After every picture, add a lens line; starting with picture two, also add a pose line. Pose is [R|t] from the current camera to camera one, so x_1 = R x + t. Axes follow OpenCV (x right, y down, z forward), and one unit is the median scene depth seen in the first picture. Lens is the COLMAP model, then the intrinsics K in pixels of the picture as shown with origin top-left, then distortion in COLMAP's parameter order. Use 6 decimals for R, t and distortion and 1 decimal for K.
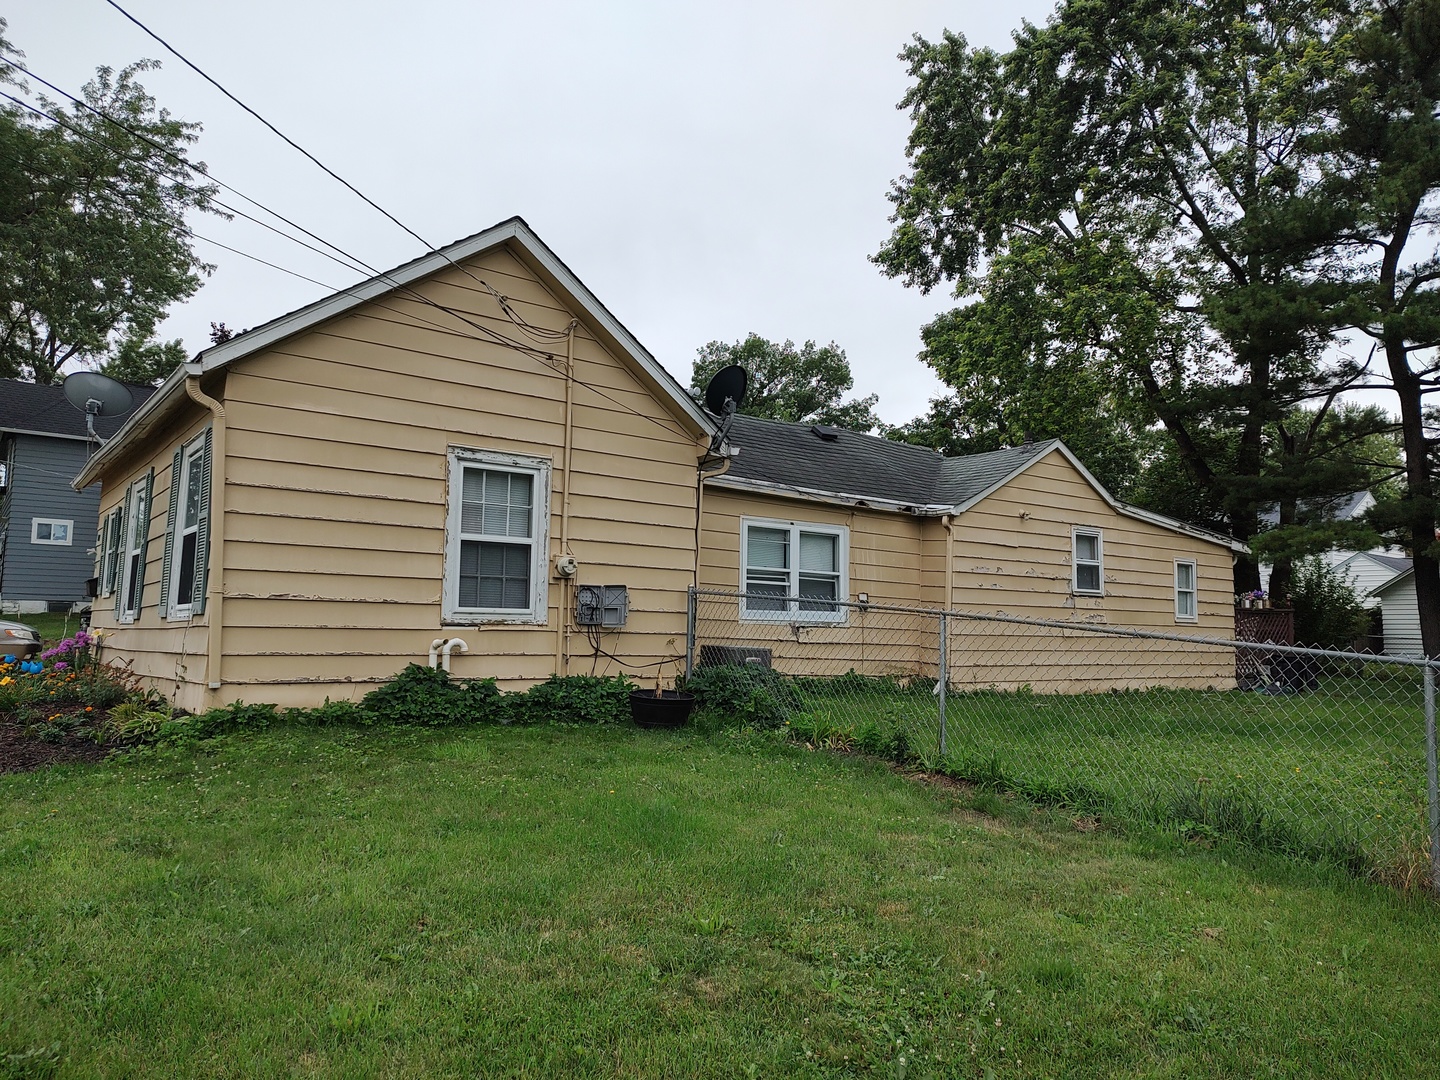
lens RADIAL K [[1030.0, 0, 719.5], [0, 1030.0, 534.6], [0, 0, 1]] dist [0.061813, -0.072146]
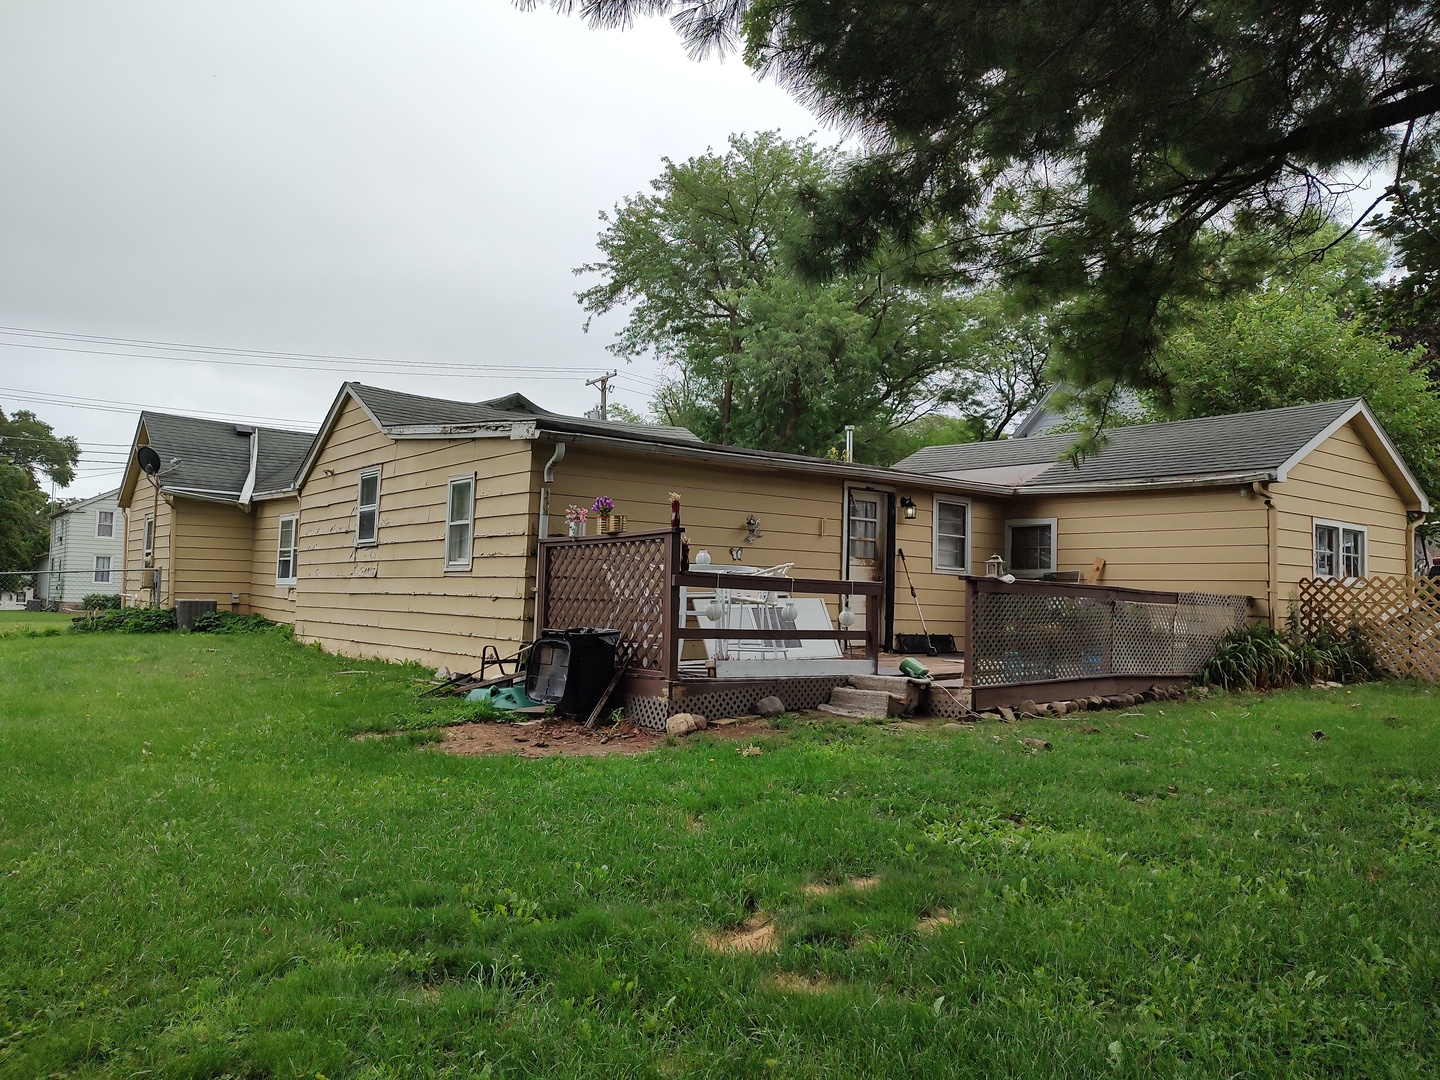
lens RADIAL K [[1030.0, 0, 719.5], [0, 1030.0, 534.6], [0, 0, 1]] dist [0.061813, -0.072146]
pose [[0.025232, -0.075905, -0.996796, 1.256407], [0.076405, 0.994343, -0.073784, 0.138476], [0.996758, -0.074298, 0.030889, 1.294759]]
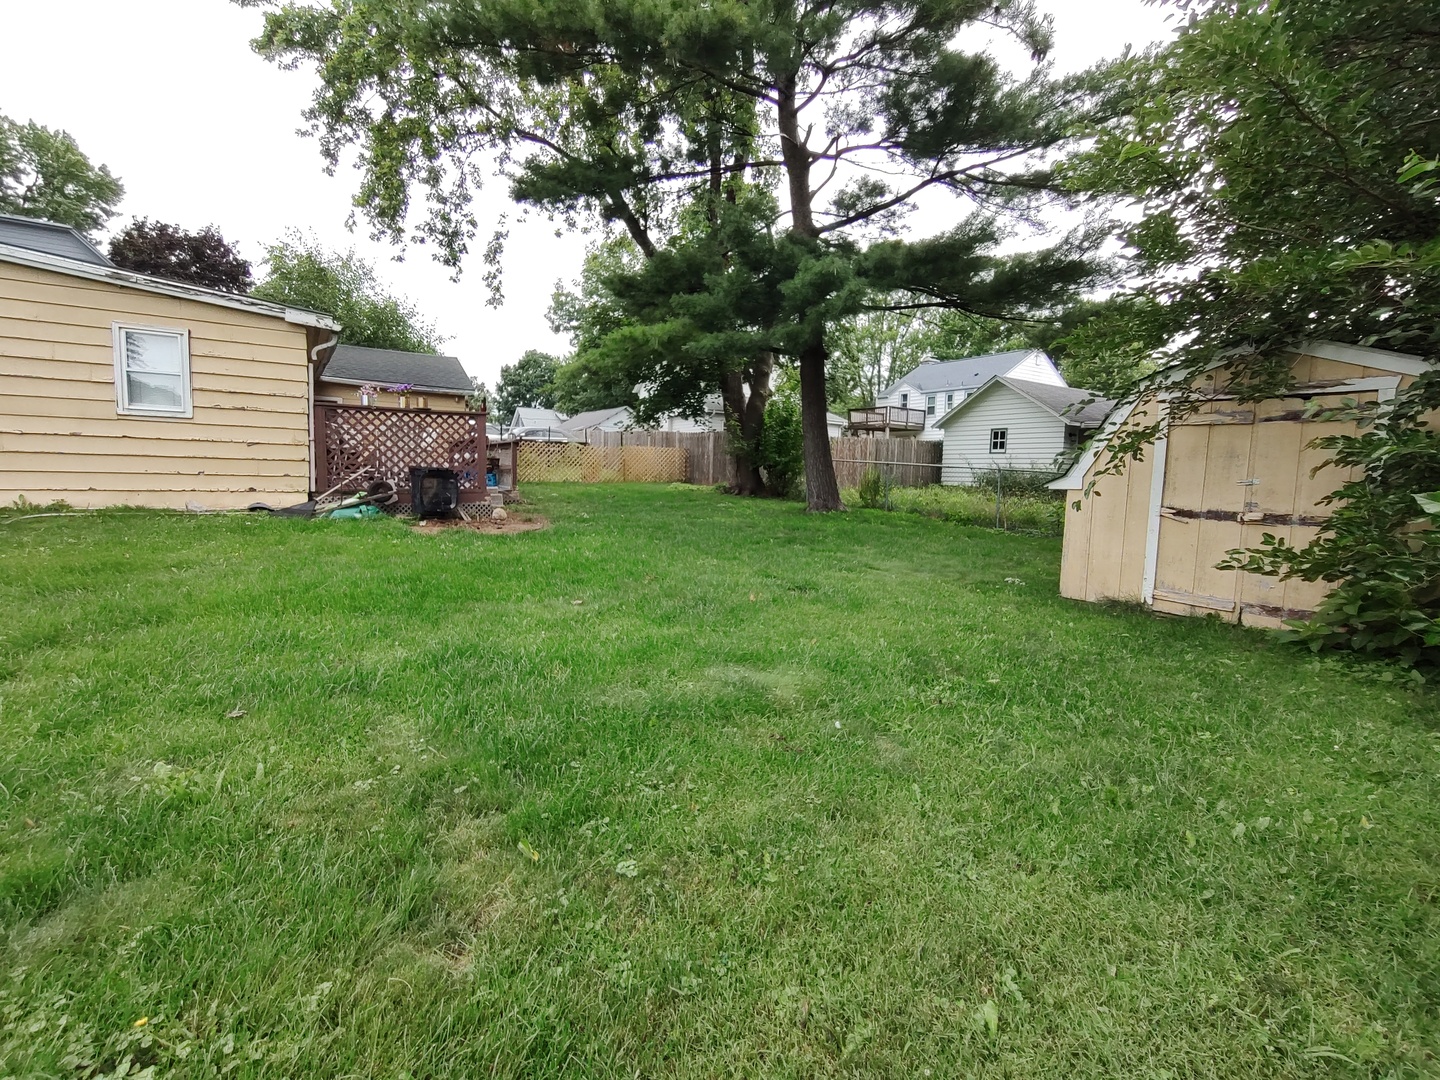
lens RADIAL K [[652.5, 0, 720.0], [0, 652.5, 540.0], [0, 0, 1]] dist [-0.005567, 0.000318]
pose [[0.996865, 0.019359, -0.076720, 0.999462], [-0.003918, 0.980496, 0.196498, 0.088840], [0.079028, -0.195581, 0.977498, 0.641206]]
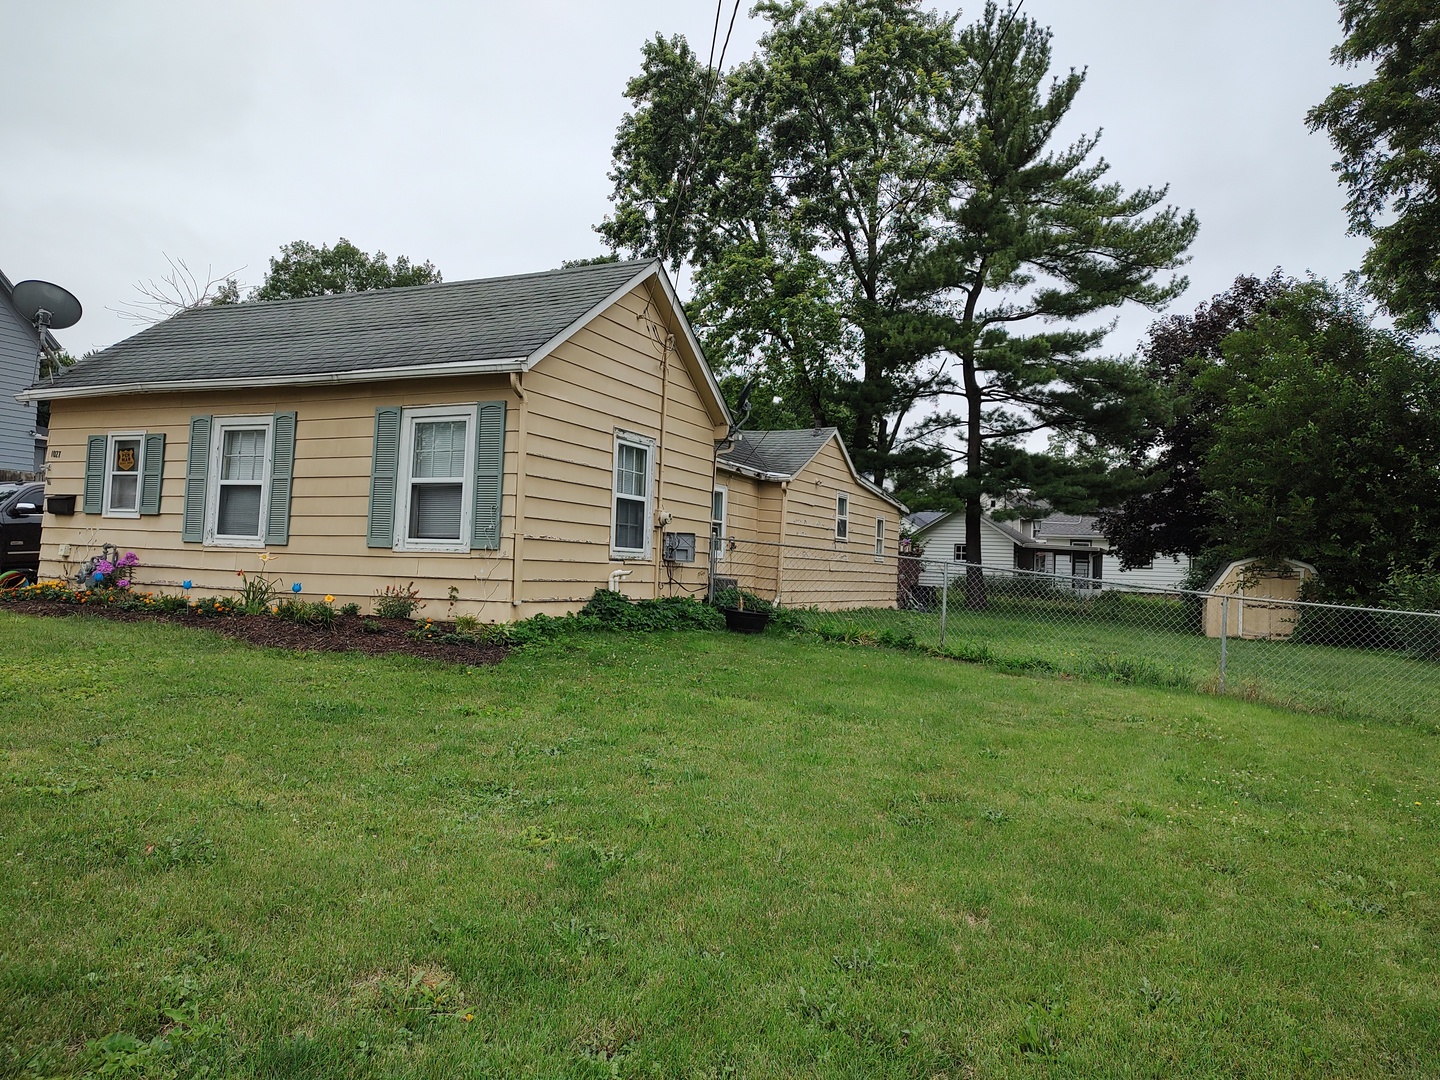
lens RADIAL K [[1030.0, 0, 719.5], [0, 1030.0, 534.6], [0, 0, 1]] dist [0.061813, -0.072146]
pose [[0.887174, 0.036006, 0.460028, -0.433870], [-0.070928, 0.995744, 0.058851, -0.020622], [-0.455951, -0.084840, 0.885952, -0.151889]]
